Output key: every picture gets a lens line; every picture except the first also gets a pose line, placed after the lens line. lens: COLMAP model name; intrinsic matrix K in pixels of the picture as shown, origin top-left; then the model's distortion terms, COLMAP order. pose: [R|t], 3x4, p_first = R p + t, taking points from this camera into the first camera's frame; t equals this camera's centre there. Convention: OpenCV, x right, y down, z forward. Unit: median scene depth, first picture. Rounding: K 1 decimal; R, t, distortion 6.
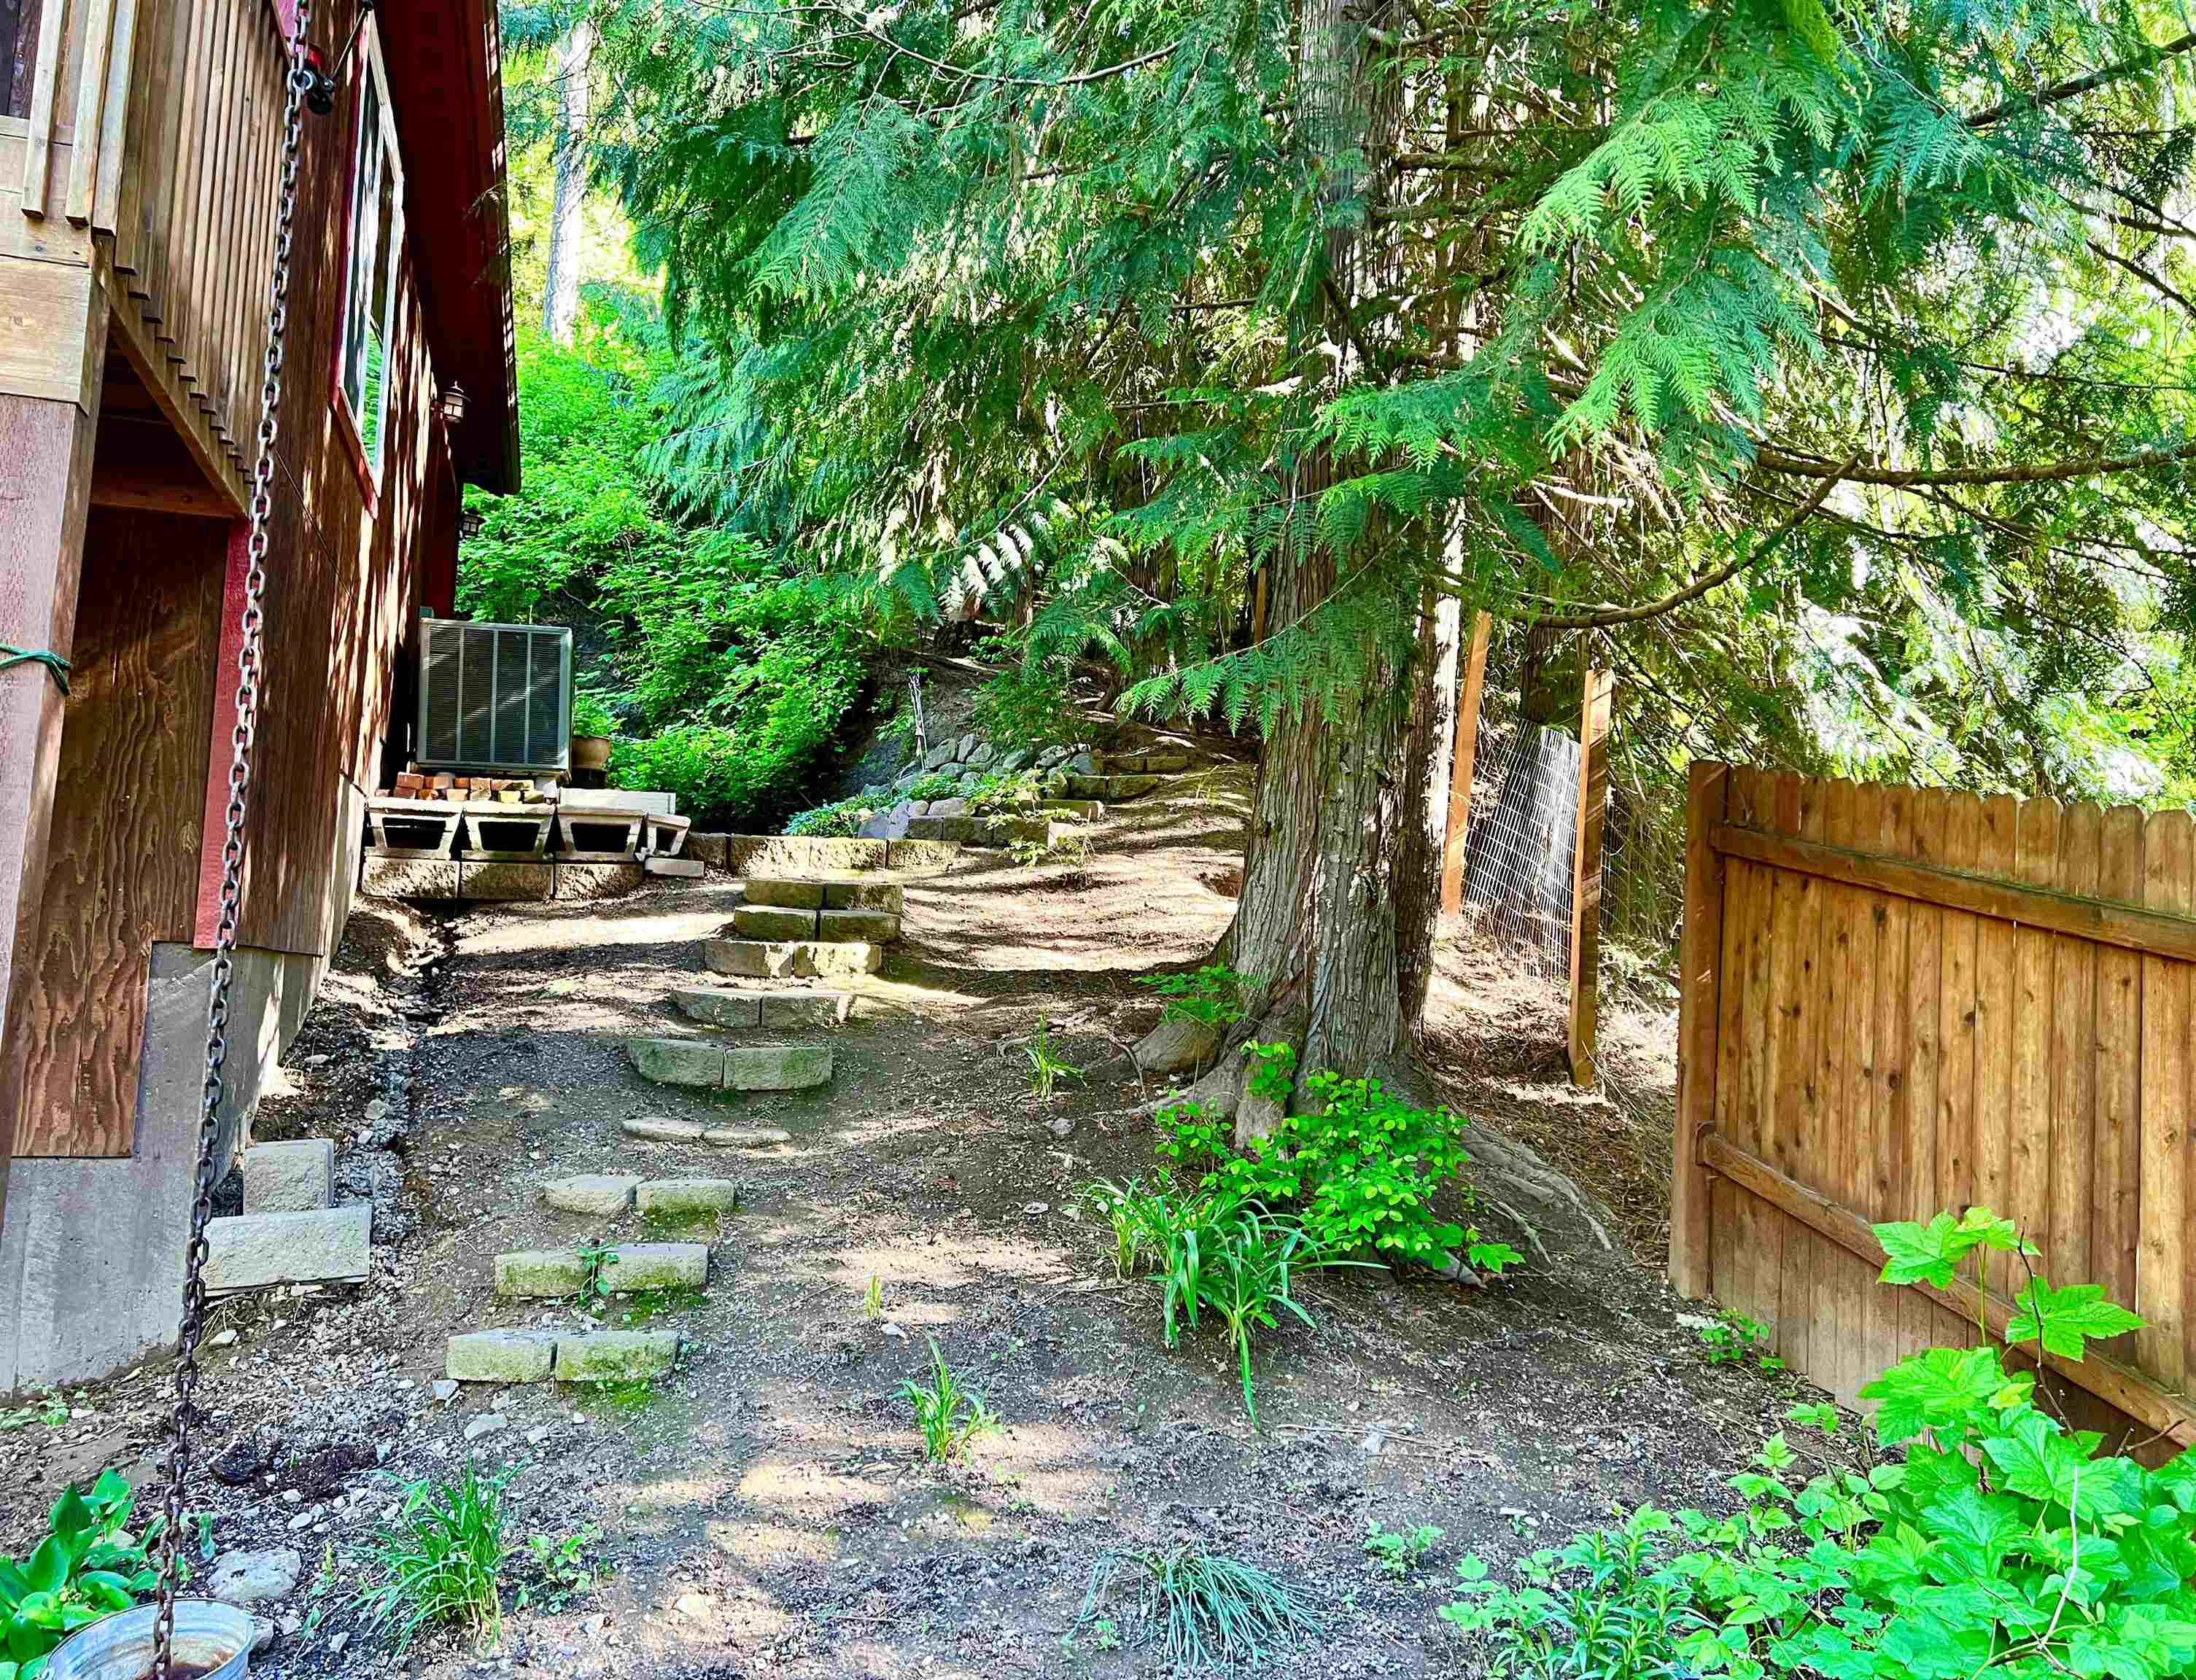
lens RADIAL K [[1762.3, 0, 1098.5], [0, 1762.3, 830.7], [0, 0, 1]] dist [0.064177, -0.022307]
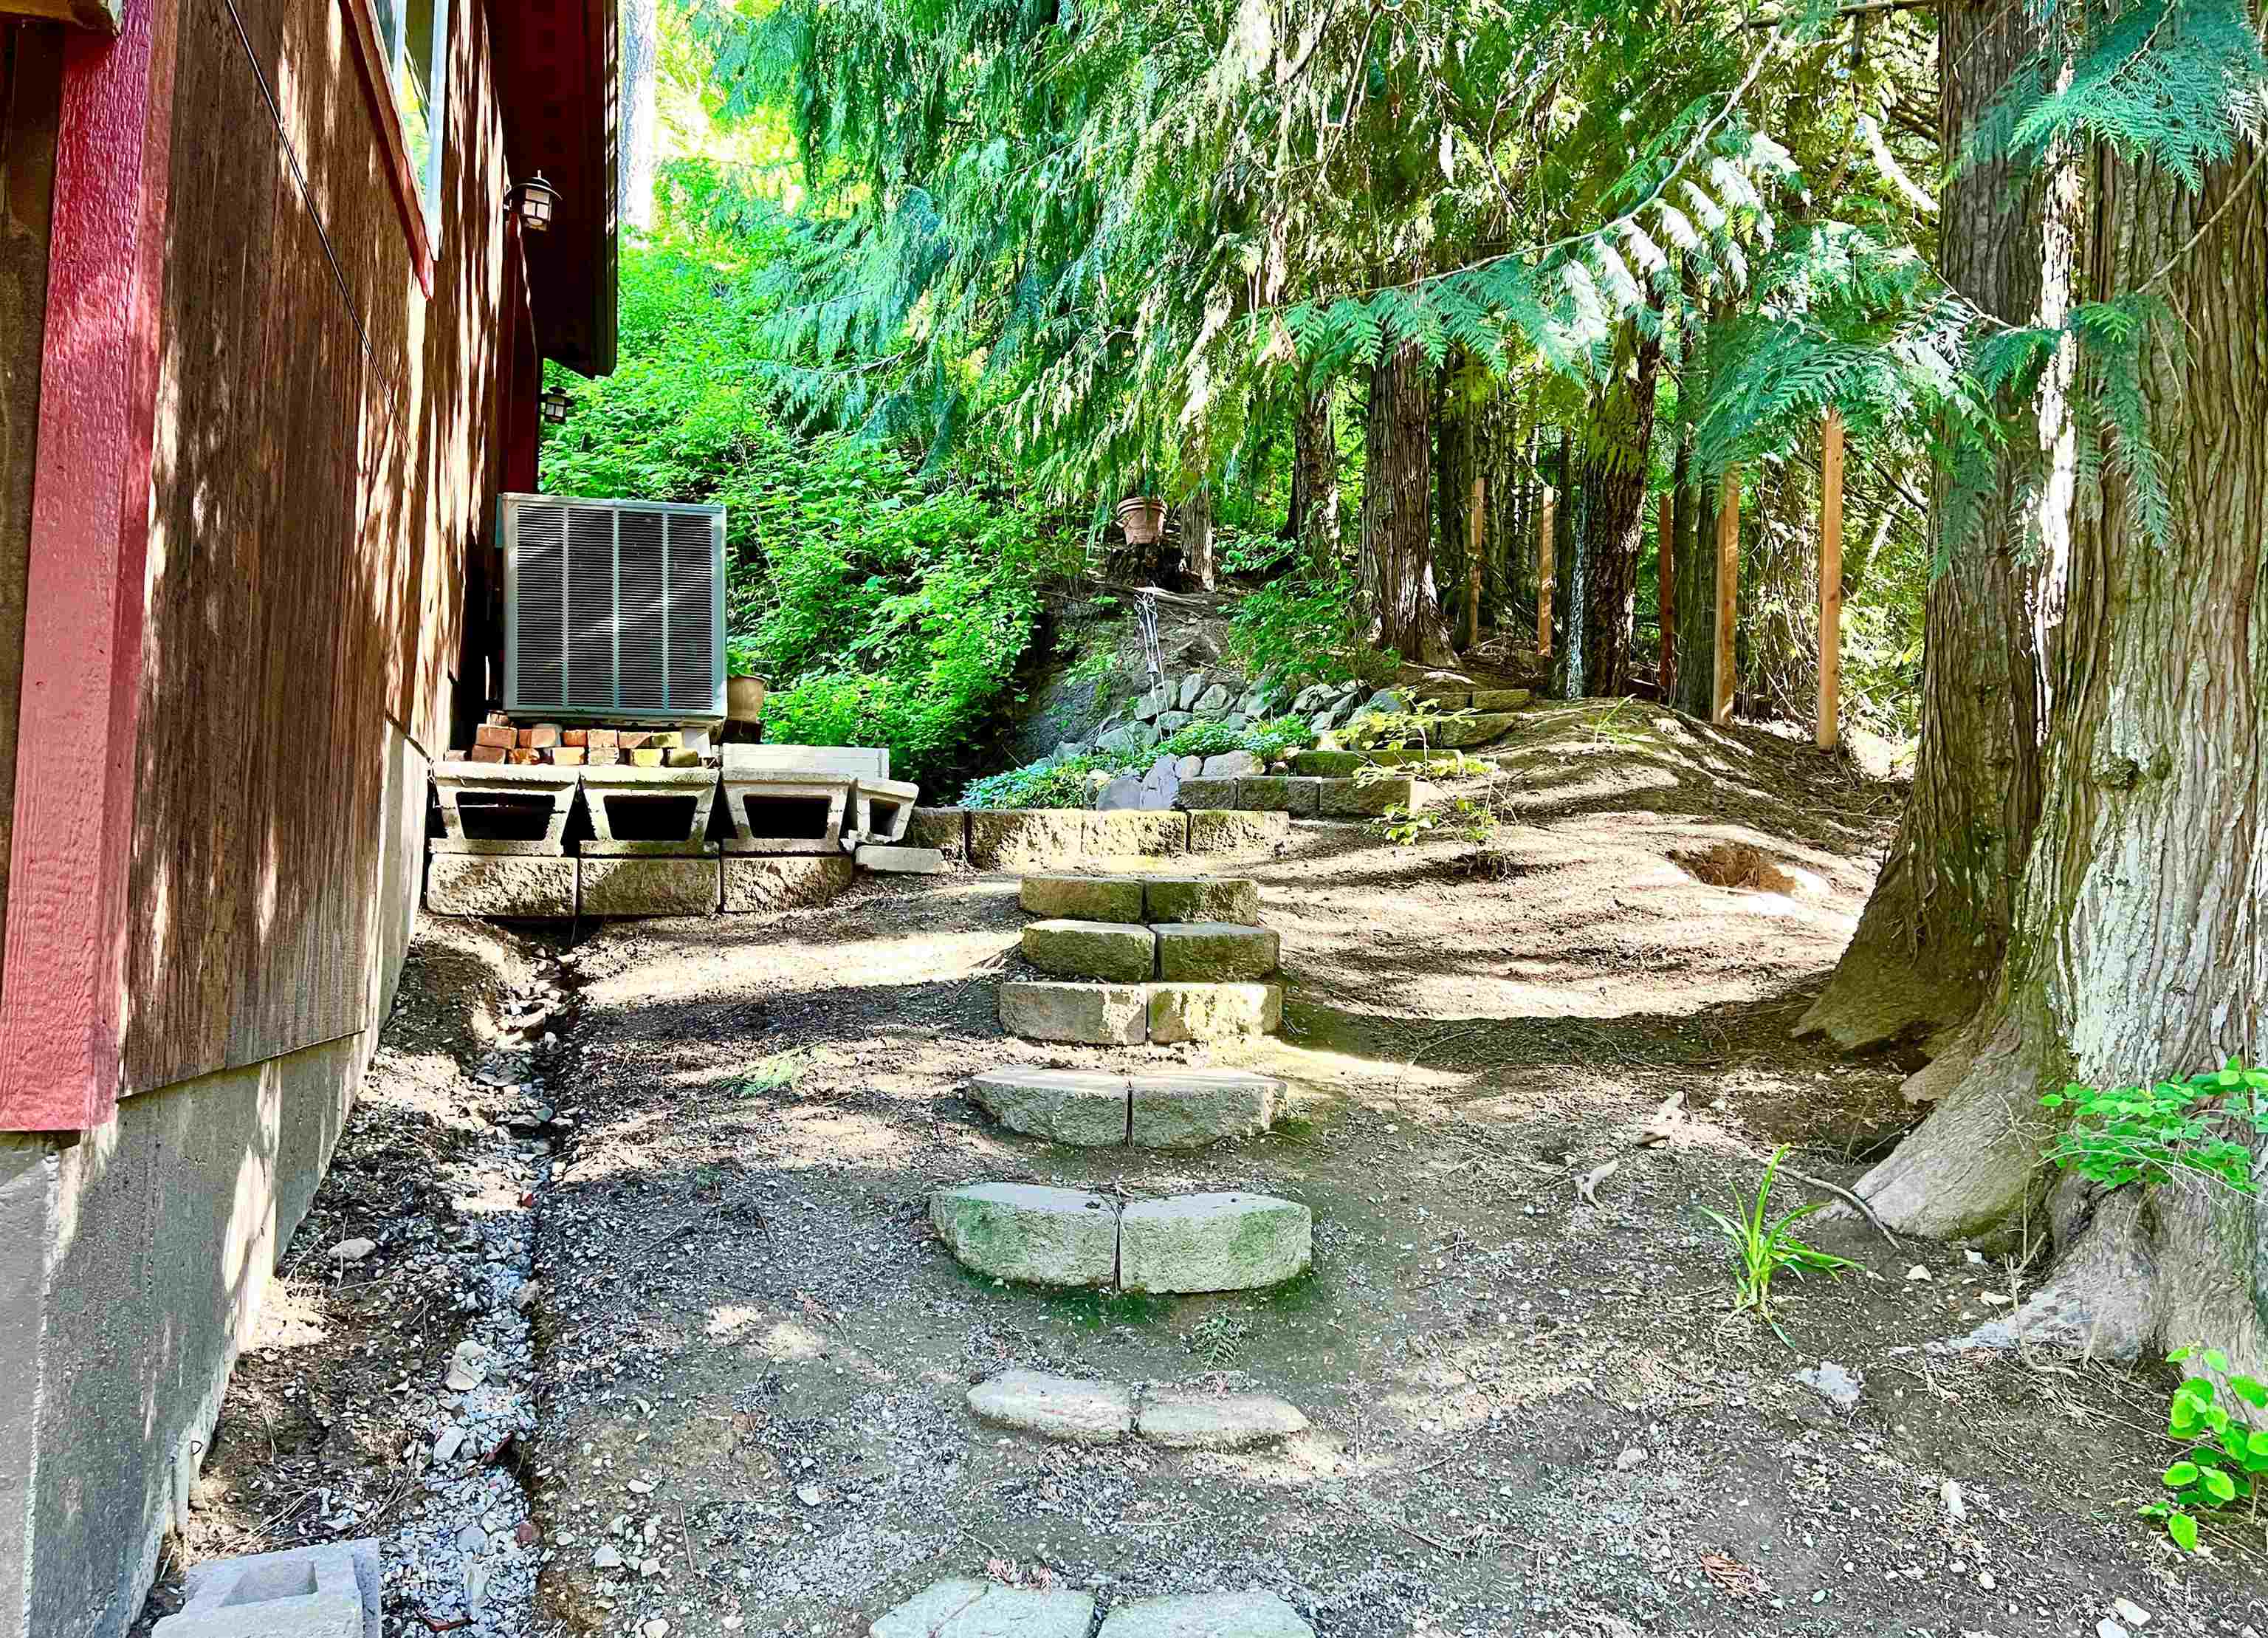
lens RADIAL K [[1767.3, 0, 1137.7], [0, 1767.3, 828.2], [0, 0, 1]] dist [0.068412, -0.016950]
pose [[0.999695, -0.021249, -0.012572, -0.144313], [0.021452, 0.999638, 0.016214, 0.000414], [0.012223, -0.016479, 0.999789, 0.347881]]
